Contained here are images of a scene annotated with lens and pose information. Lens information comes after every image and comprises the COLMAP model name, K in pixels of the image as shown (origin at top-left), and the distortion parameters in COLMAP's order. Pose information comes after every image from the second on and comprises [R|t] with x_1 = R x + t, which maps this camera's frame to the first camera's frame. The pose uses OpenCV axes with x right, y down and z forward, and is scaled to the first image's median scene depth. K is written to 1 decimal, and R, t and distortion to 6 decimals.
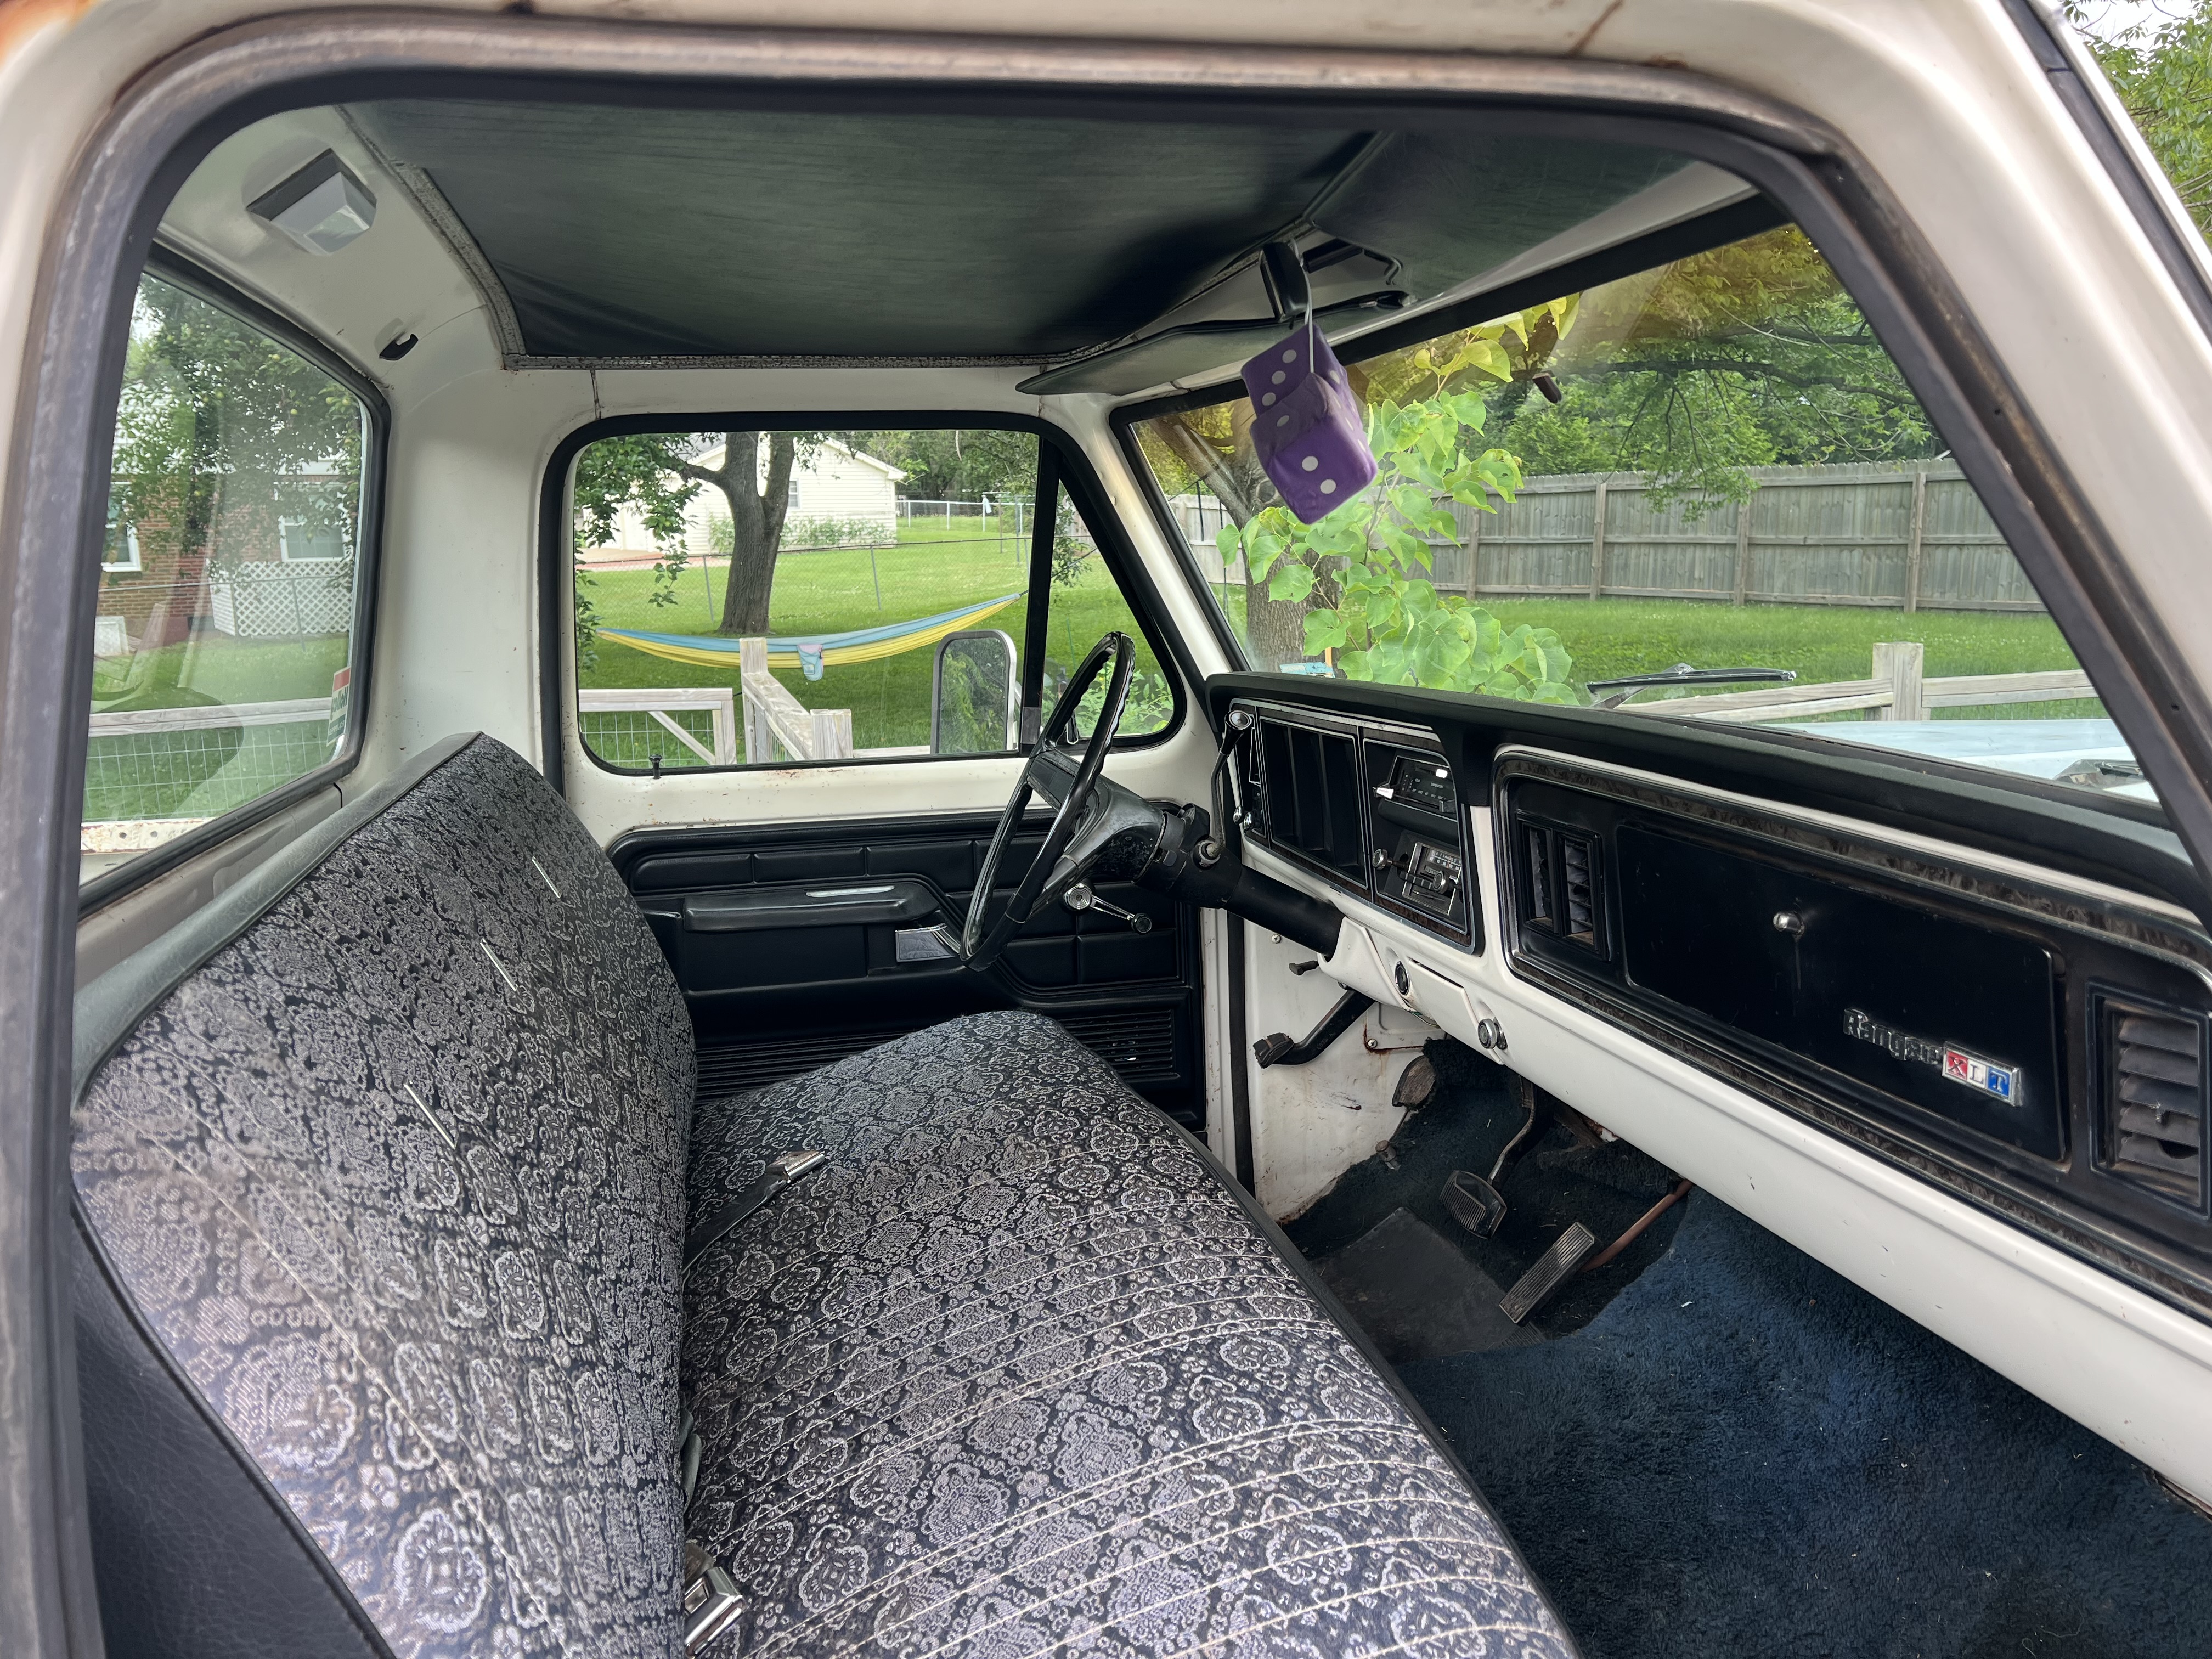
lens RADIAL K [[1671.9, 0, 1102.6], [0, 1671.9, 821.6], [0, 0, 1]] dist [0.052344, -0.059345]
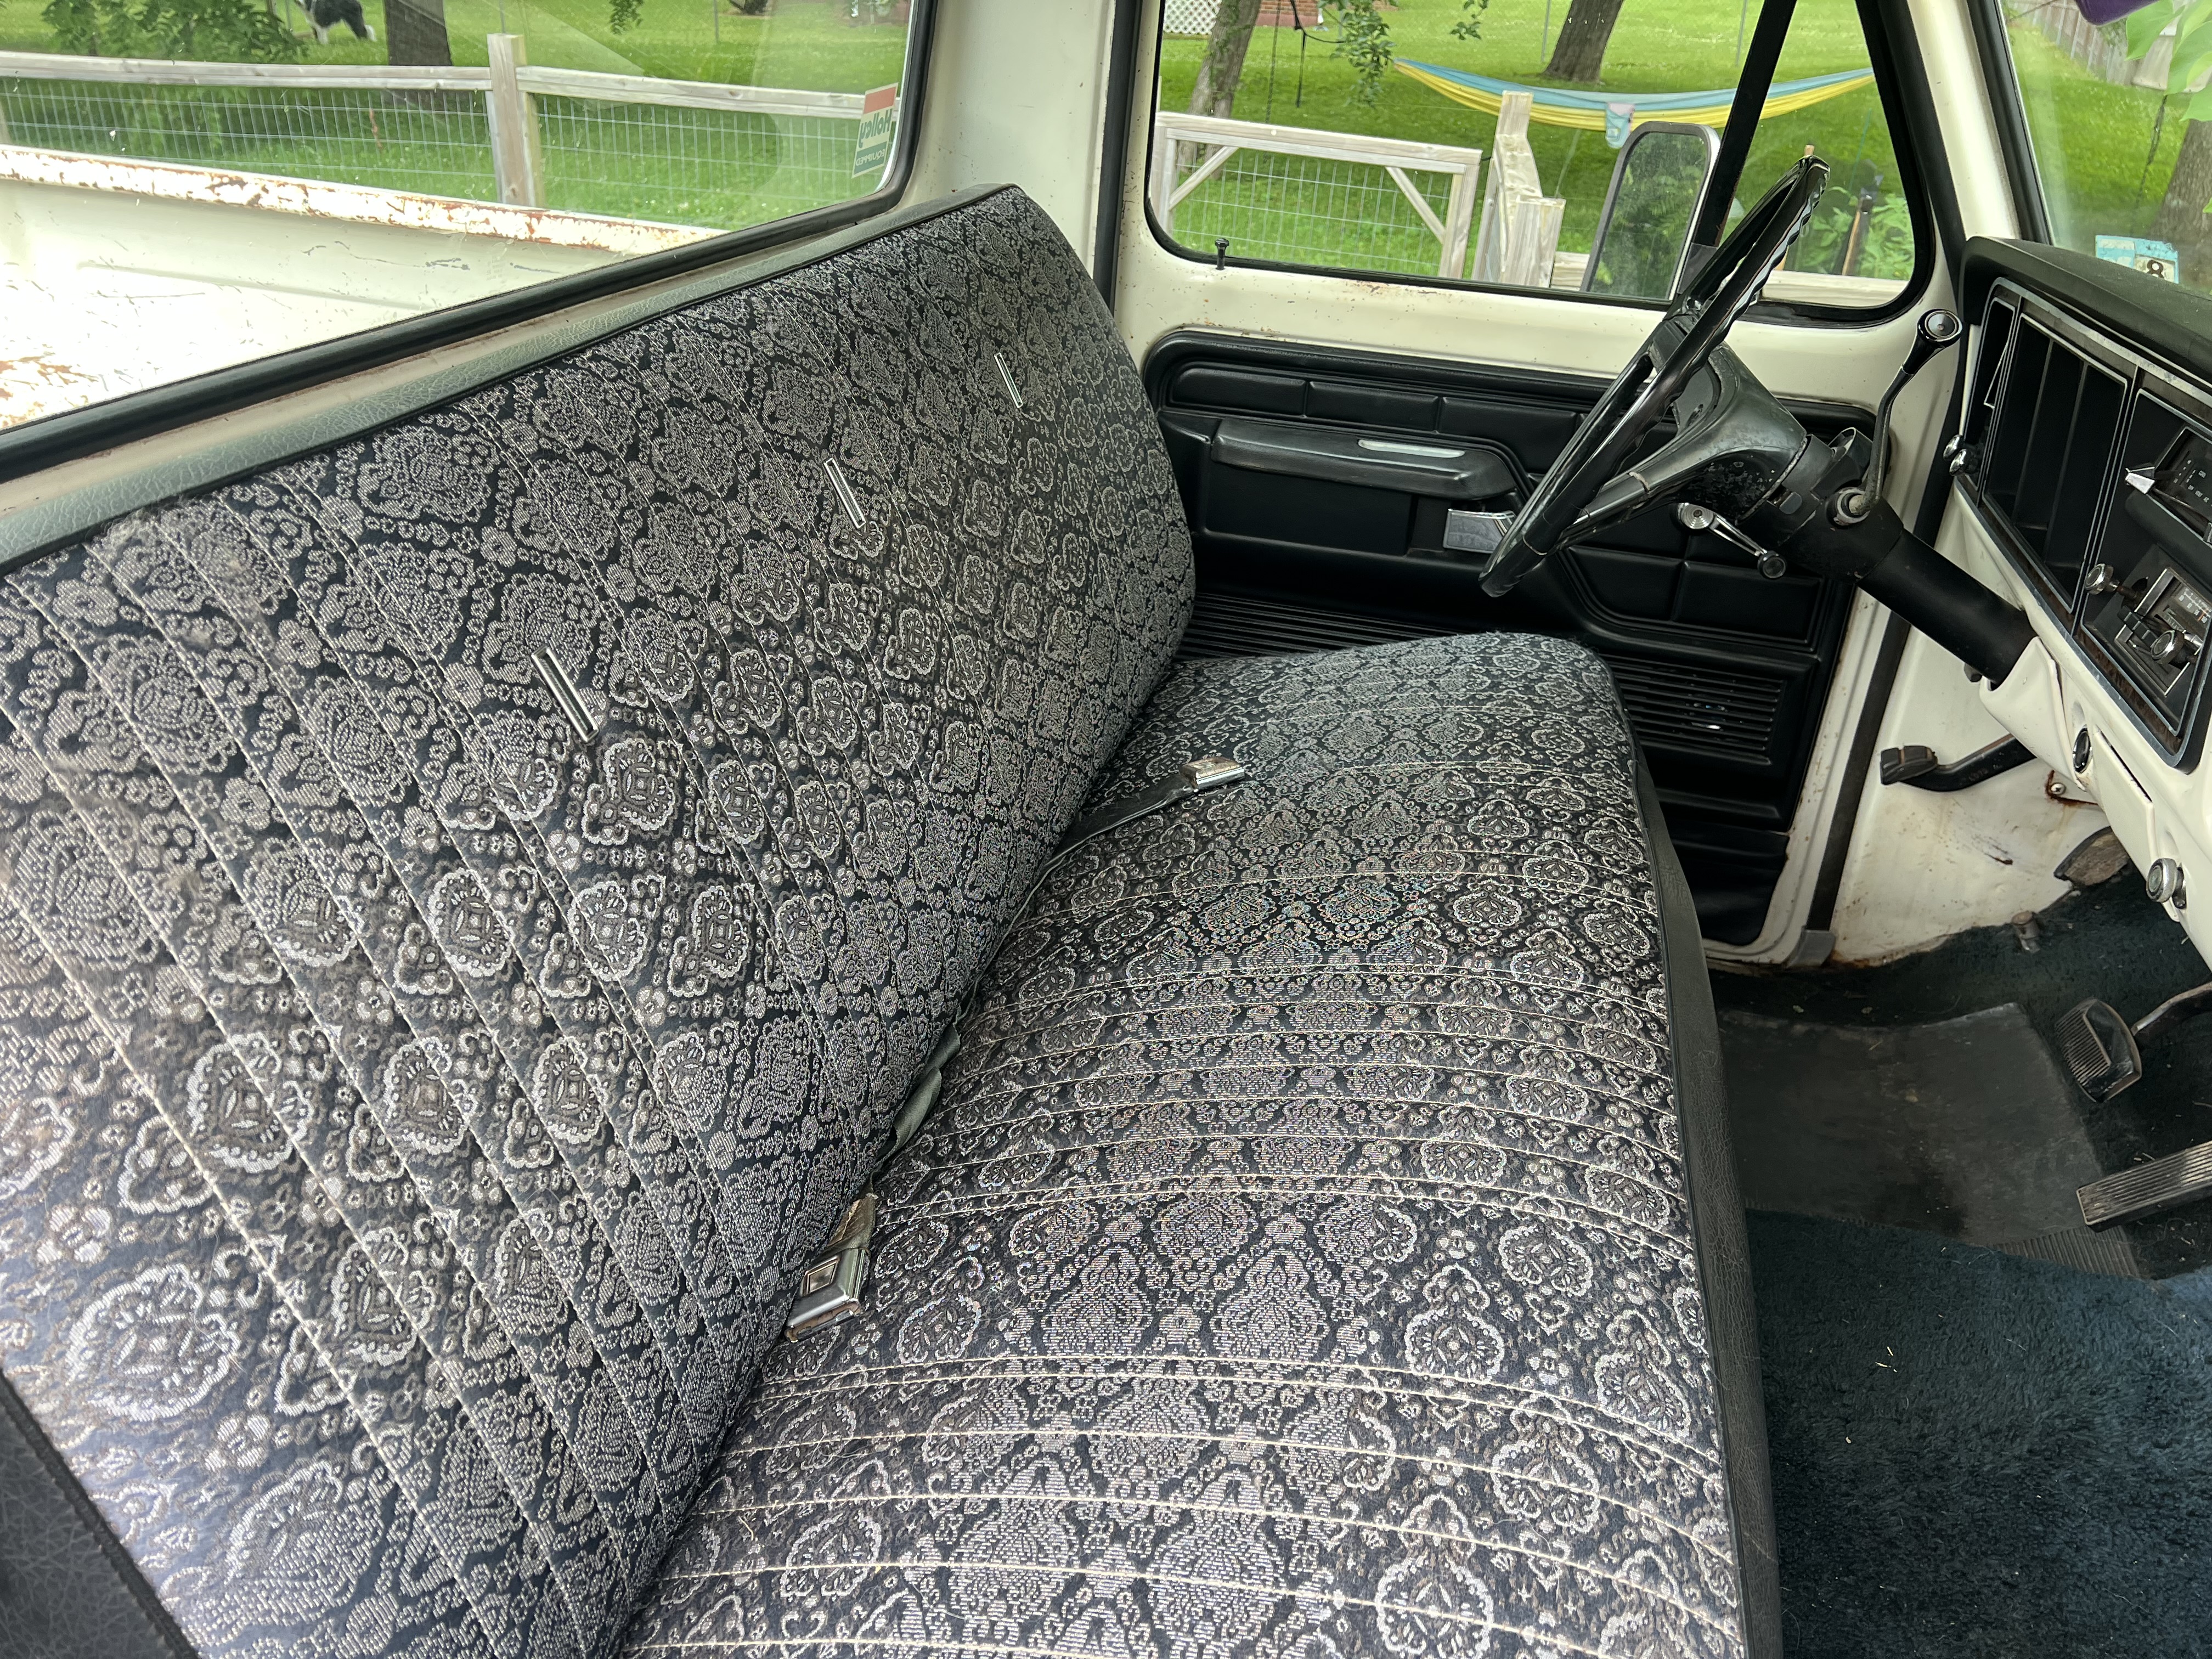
lens RADIAL K [[1671.9, 0, 1101.4], [0, 1671.9, 823.8], [0, 0, 1]] dist [0.052344, -0.059345]
pose [[0.884817, 0.283599, -0.369689, 0.118067], [-0.158281, 0.929196, 0.333980, -0.063552], [0.438230, -0.236997, 0.867057, 0.281921]]
